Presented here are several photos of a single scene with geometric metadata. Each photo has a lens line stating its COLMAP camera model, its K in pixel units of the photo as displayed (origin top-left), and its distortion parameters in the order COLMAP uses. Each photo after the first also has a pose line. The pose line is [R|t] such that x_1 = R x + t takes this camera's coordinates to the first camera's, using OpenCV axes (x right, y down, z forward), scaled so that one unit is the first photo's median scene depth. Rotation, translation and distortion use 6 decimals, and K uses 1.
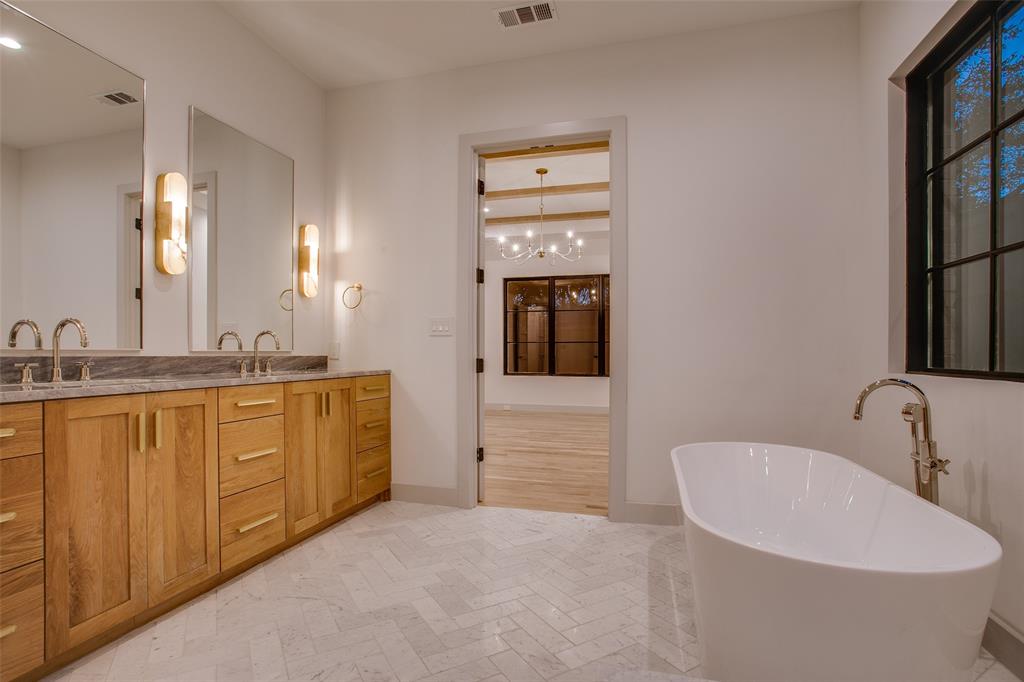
lens RADIAL K [[493.8, 0, 504.7], [0, 493.8, 355.9], [0, 0, 1]] dist [-0.037602, 0.016103]
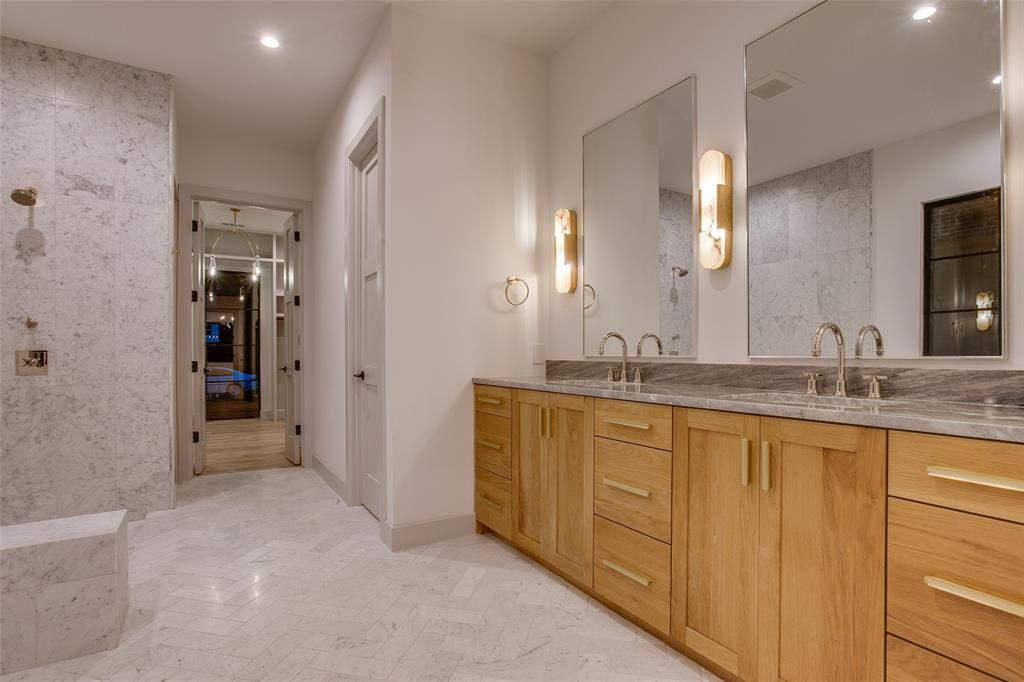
lens RADIAL K [[502.3, 0, 514.6], [0, 502.3, 357.3], [0, 0, 1]] dist [-0.048250, 0.003808]
pose [[-0.676234, 0.006830, -0.736655, 0.201165], [-0.000709, 0.999951, 0.009922, -0.018908], [0.736686, 0.007232, -0.676196, 1.297341]]
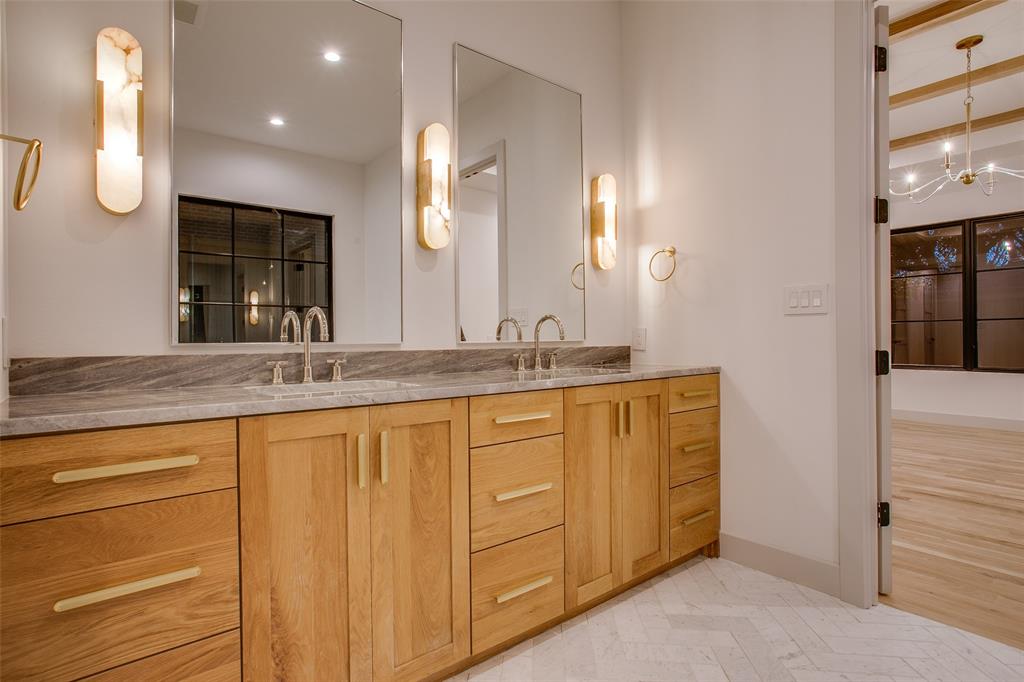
lens RADIAL K [[493.8, 0, 479.4], [0, 493.8, 346.1], [0, 0, 1]] dist [-0.037602, 0.016103]
pose [[0.791616, 0.000183, -0.611019, -0.116199], [0.006929, 0.999933, 0.009277, -0.012752], [0.610980, -0.011578, 0.791562, 0.373138]]
